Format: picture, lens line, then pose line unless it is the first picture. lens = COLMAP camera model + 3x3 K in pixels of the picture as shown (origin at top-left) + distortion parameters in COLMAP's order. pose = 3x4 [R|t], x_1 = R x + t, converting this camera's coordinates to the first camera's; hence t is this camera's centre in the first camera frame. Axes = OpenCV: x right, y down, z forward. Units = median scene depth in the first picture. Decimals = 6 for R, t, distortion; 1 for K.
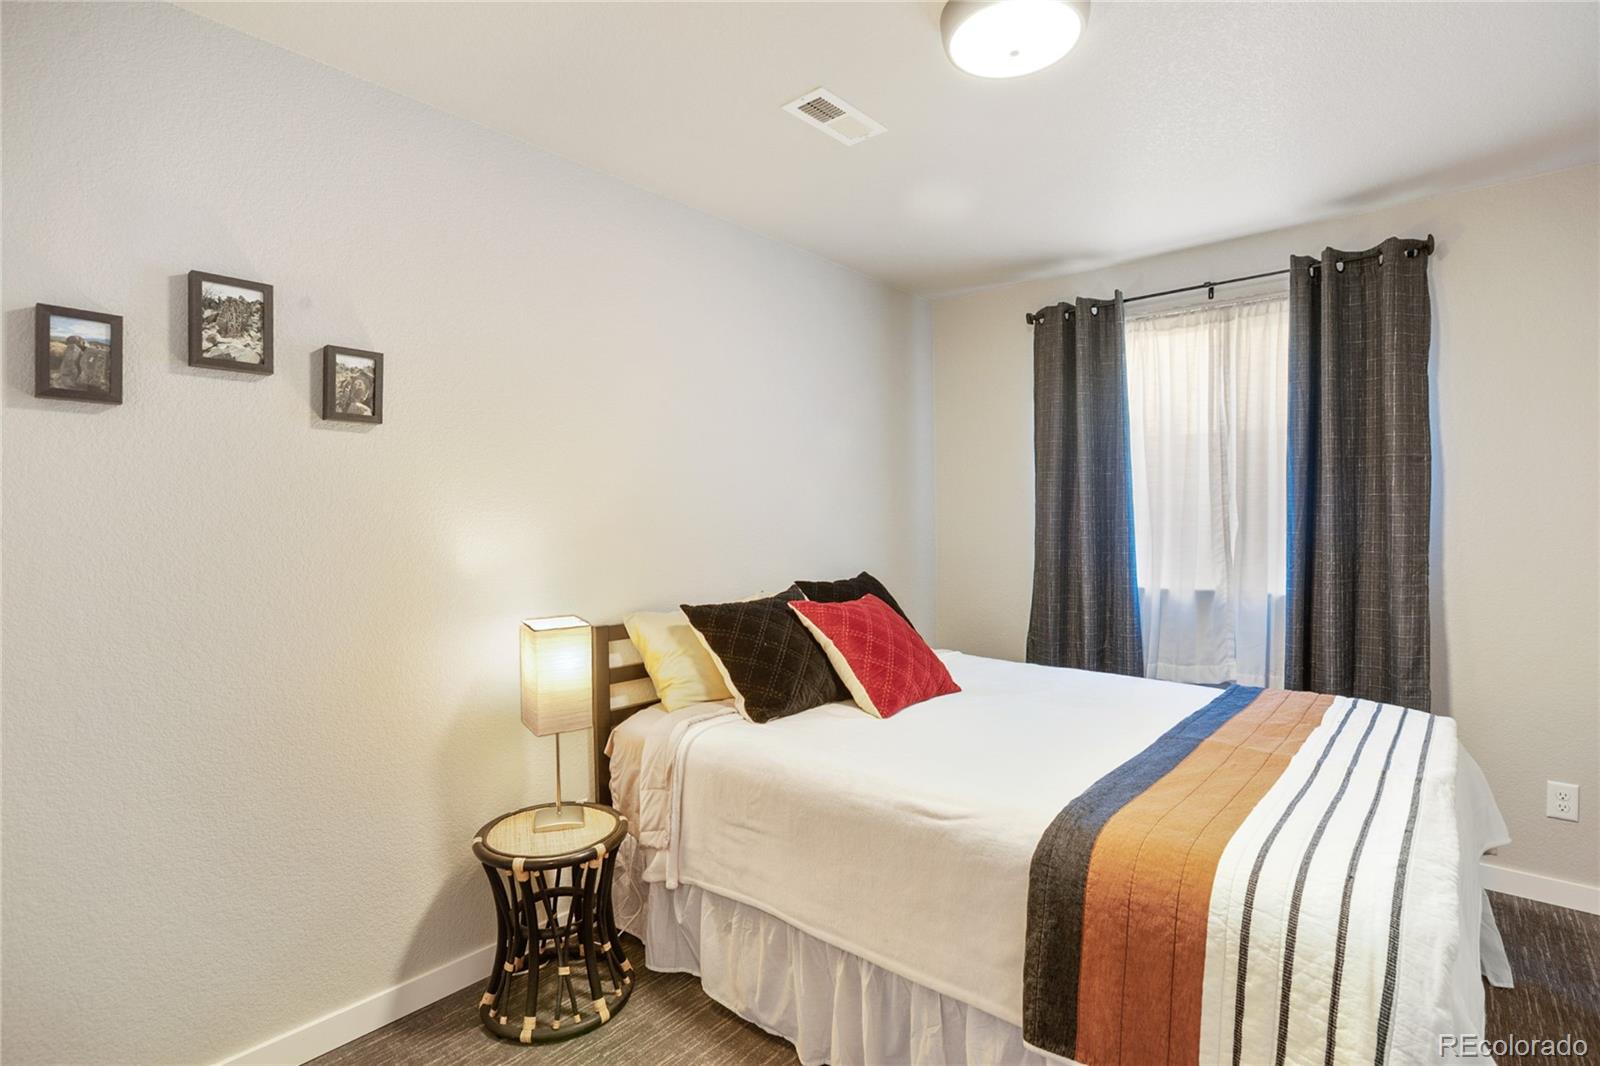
lens RADIAL K [[740.9, 0, 796.5], [0, 740.9, 529.4], [0, 0, 1]] dist [-0.018139, 0.003550]
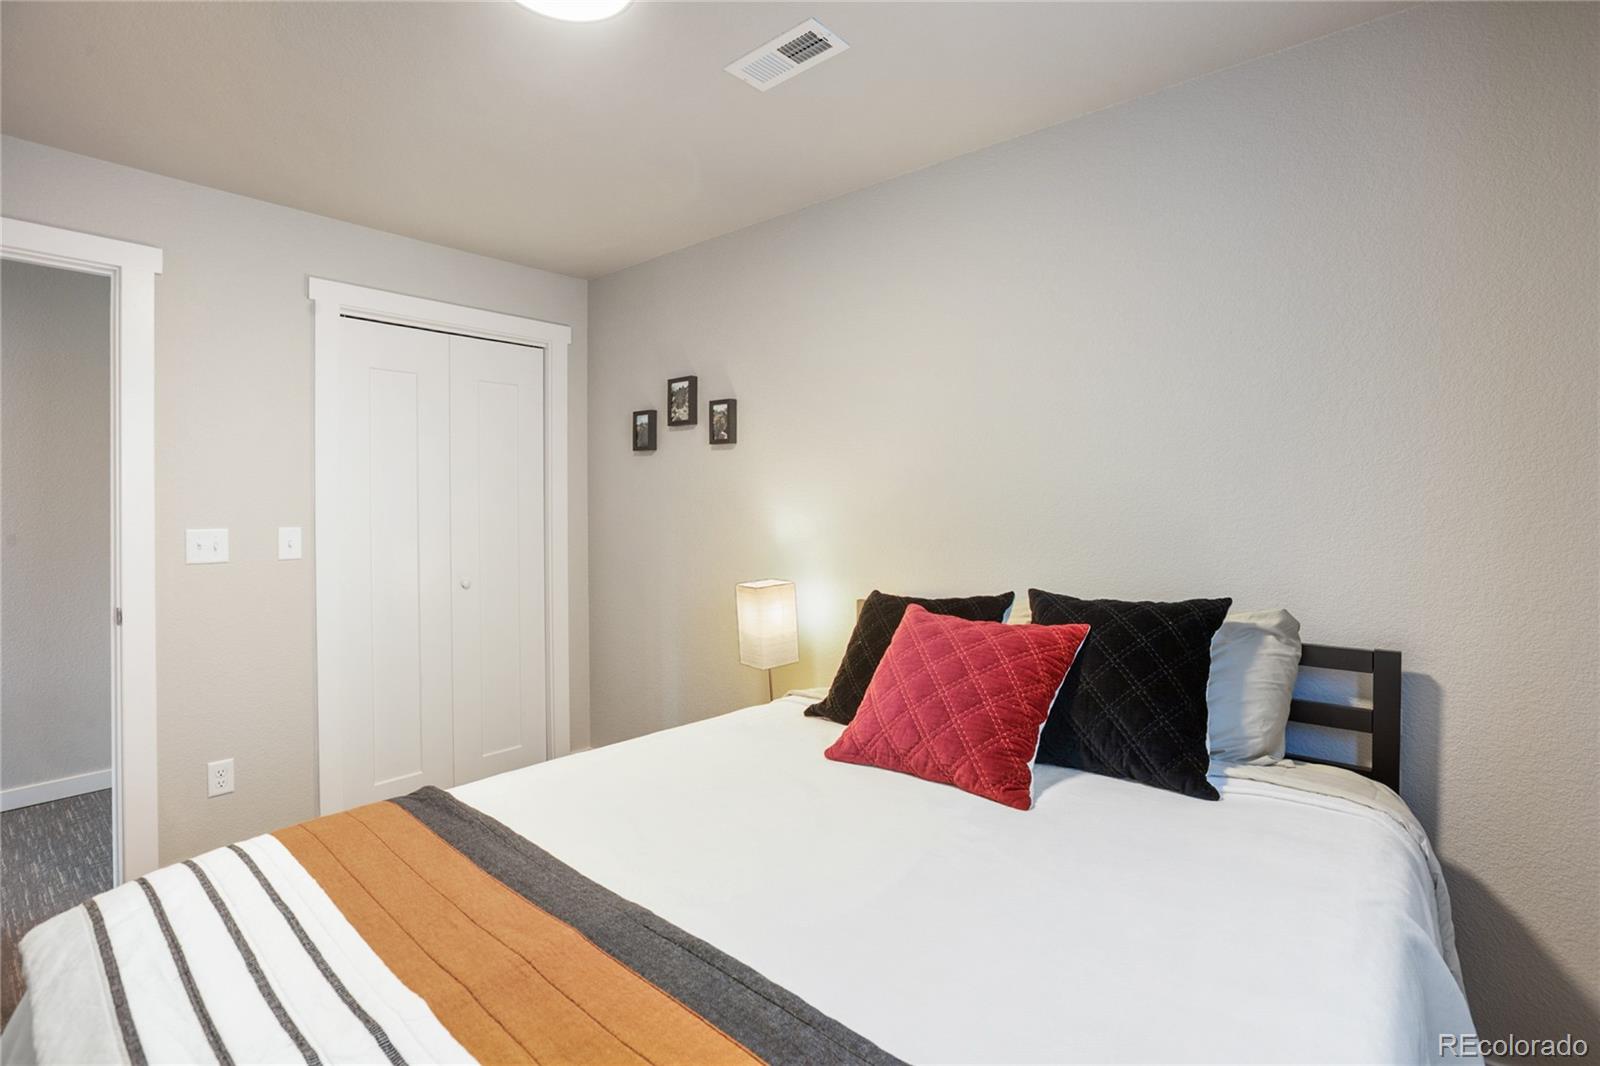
lens RADIAL K [[740.9, 0, 795.3], [0, 740.9, 518.1], [0, 0, 1]] dist [-0.018139, 0.003550]
pose [[0.016388, 0.022964, -0.999602, 1.191627], [-0.017741, 0.999586, 0.022673, -0.021933], [0.999708, 0.017363, 0.016788, 1.272432]]
